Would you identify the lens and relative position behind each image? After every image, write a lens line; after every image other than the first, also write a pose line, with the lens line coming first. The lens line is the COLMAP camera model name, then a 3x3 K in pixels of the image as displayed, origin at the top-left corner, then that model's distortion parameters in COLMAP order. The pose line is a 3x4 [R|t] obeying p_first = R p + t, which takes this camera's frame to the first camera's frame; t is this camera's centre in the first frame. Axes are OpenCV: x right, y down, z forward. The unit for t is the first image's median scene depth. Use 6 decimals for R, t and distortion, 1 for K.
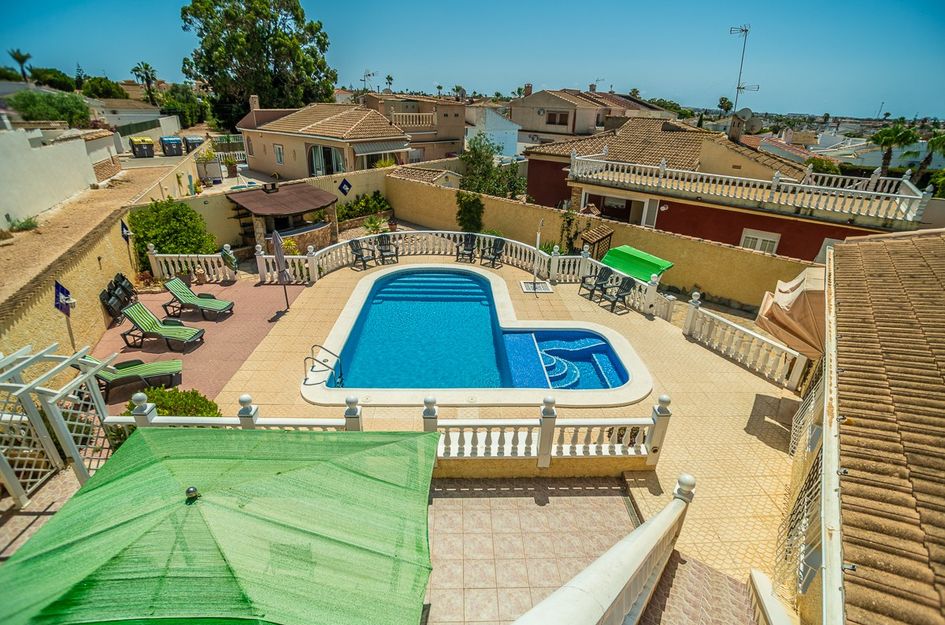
lens RADIAL K [[450.1, 0, 475.6], [0, 450.1, 310.8], [0, 0, 1]] dist [-0.080976, 0.045113]
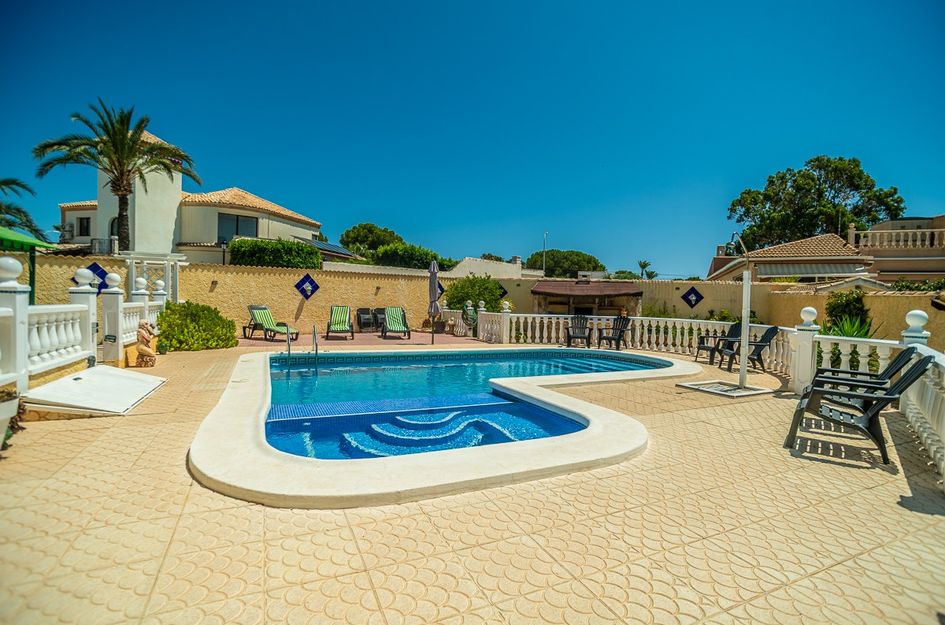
lens RADIAL K [[450.1, 0, 475.6], [0, 450.1, 310.8], [0, 0, 1]] dist [-0.080976, 0.045113]
pose [[0.395479, 0.004278, -0.918465, 0.356187], [-0.393981, 0.904108, -0.165431, 0.037452], [0.829684, 0.427282, 0.359241, 0.499935]]
